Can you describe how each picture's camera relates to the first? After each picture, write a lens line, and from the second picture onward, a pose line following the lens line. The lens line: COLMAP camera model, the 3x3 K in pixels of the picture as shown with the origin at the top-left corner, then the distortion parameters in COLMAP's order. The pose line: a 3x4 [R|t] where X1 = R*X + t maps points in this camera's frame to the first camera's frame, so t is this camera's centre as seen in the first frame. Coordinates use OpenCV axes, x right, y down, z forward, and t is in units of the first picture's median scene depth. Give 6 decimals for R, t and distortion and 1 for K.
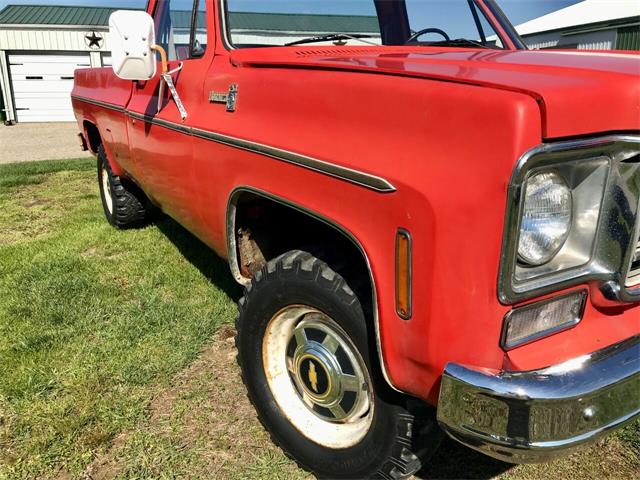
lens RADIAL K [[527.8, 0, 320.0], [0, 527.8, 240.0], [0, 0, 1]] dist [0.001434, 0.000689]
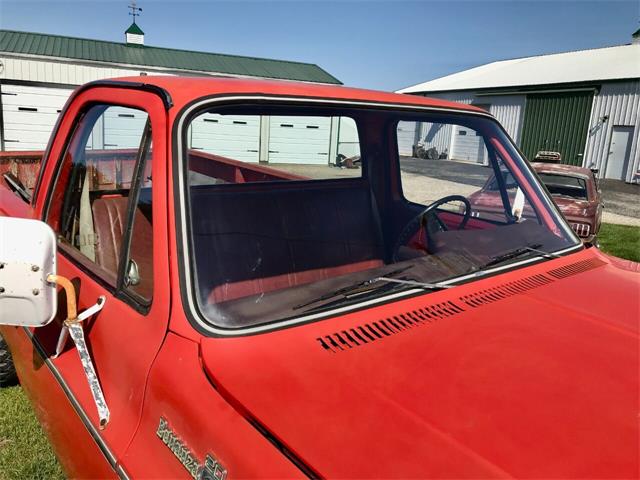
lens RADIAL K [[525.0, 0, 318.5], [0, 525.0, 238.1], [0, 0, 1]] dist [0.008846, 0.007765]
pose [[0.986802, 0.031519, 0.158836, -0.173567], [-0.022032, 0.997886, -0.061142, -0.536400], [-0.160428, 0.056836, 0.985410, 0.548451]]
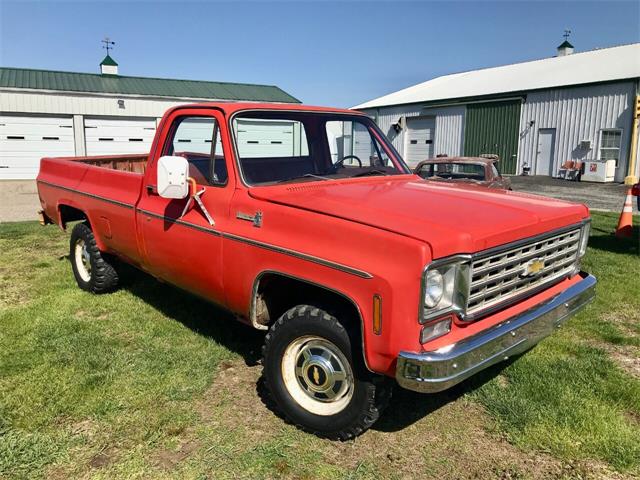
lens RADIAL K [[525.0, 0, 318.5], [0, 525.0, 238.1], [0, 0, 1]] dist [0.008846, 0.007765]
pose [[0.976161, -0.019597, 0.216163, -0.391191], [0.040673, 0.994789, -0.093486, -0.041570], [-0.213205, 0.100049, 0.971871, -0.808316]]
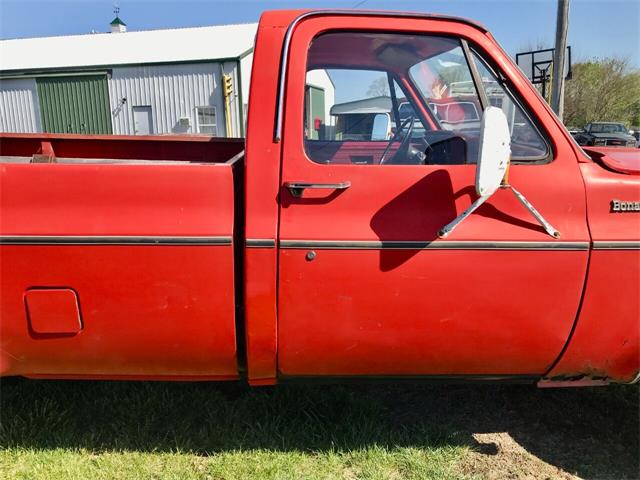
lens RADIAL K [[525.0, 0, 318.5], [0, 525.0, 238.1], [0, 0, 1]] dist [0.008846, 0.007765]
pose [[0.475690, -0.184225, 0.860105, -1.601698], [0.250579, 0.965687, 0.068254, -0.514479], [-0.843166, 0.183057, 0.505531, 1.213130]]
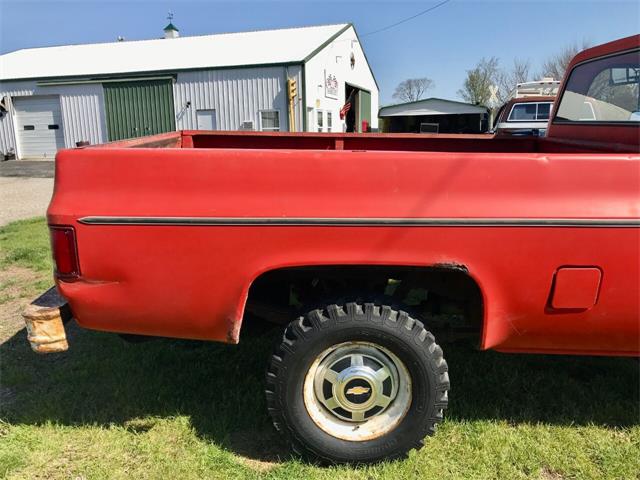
lens RADIAL K [[526.2, 0, 317.0], [0, 526.2, 236.6], [0, 0, 1]] dist [0.014653, -0.010532]
pose [[0.508827, -0.174705, 0.842955, -2.286467], [0.249676, 0.967052, 0.049714, -0.768418], [-0.823867, 0.185170, 0.535682, 2.136541]]
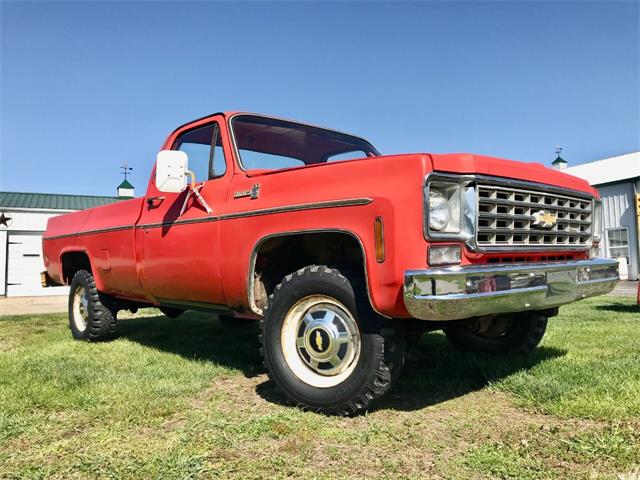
lens RADIAL K [[526.2, 0, 317.0], [0, 526.2, 236.6], [0, 0, 1]] dist [0.014653, -0.010532]
pose [[0.980679, 0.000686, 0.195624, -0.342634], [0.066884, 0.938554, -0.338589, 0.515266], [-0.183836, 0.345131, 0.920374, -0.616419]]
